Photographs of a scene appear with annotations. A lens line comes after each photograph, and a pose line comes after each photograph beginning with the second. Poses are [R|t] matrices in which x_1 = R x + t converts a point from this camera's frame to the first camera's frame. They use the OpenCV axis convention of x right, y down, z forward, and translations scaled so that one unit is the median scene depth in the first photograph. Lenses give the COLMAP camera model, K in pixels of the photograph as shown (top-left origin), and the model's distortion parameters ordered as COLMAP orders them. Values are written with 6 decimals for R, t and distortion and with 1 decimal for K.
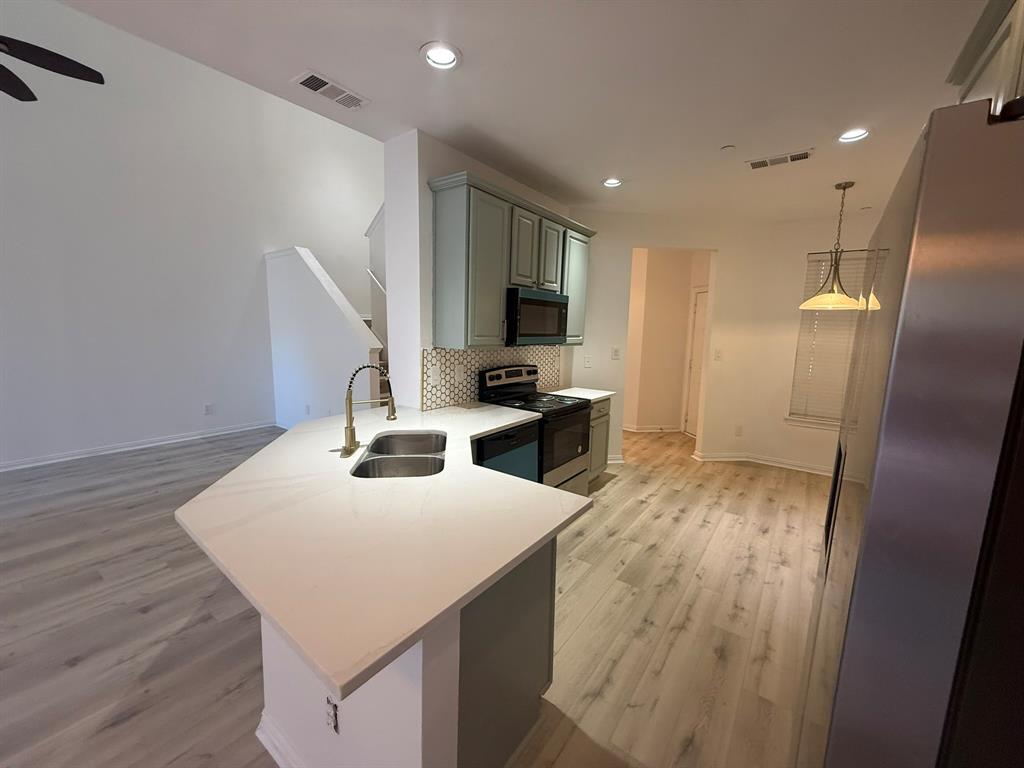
lens RADIAL K [[407.8, 0, 508.2], [0, 407.8, 382.3], [0, 0, 1]] dist [0.001646, -0.000189]
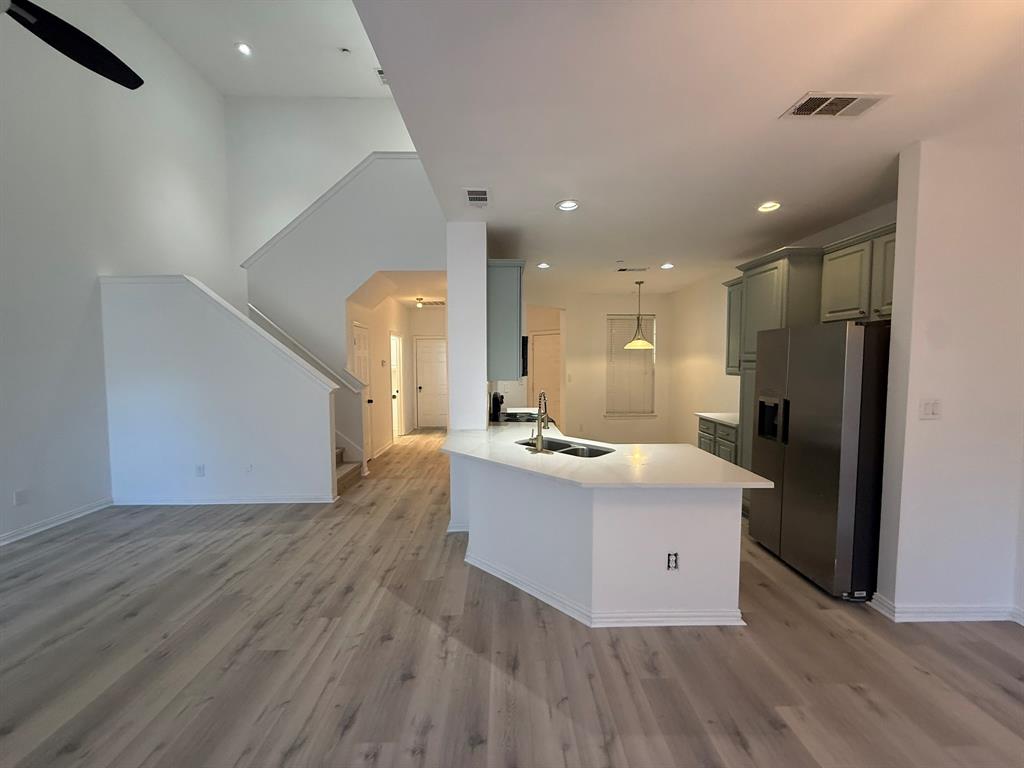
lens RADIAL K [[406.0, 0, 508.5], [0, 406.0, 382.5], [0, 0, 1]] dist [-0.000025, 0.000102]
pose [[0.791087, -0.057198, 0.609024, -0.881367], [0.104400, 0.993636, -0.042290, -0.017883], [-0.602729, 0.097037, 0.792023, -0.063860]]
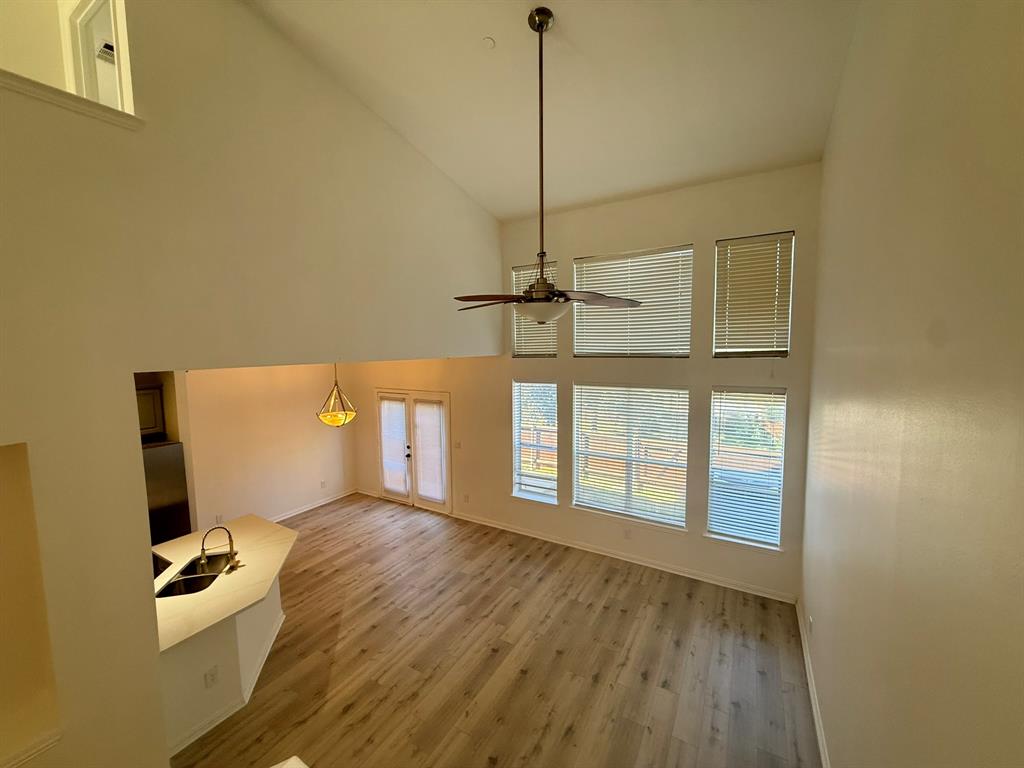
lens RADIAL K [[407.8, 0, 508.2], [0, 407.8, 382.3], [0, 0, 1]] dist [0.001646, -0.000189]
pose [[-0.994652, 0.003393, -0.103229, -0.953757], [-0.019674, 0.974937, 0.221611, -0.723813], [0.101394, 0.222457, -0.969656, 1.813181]]
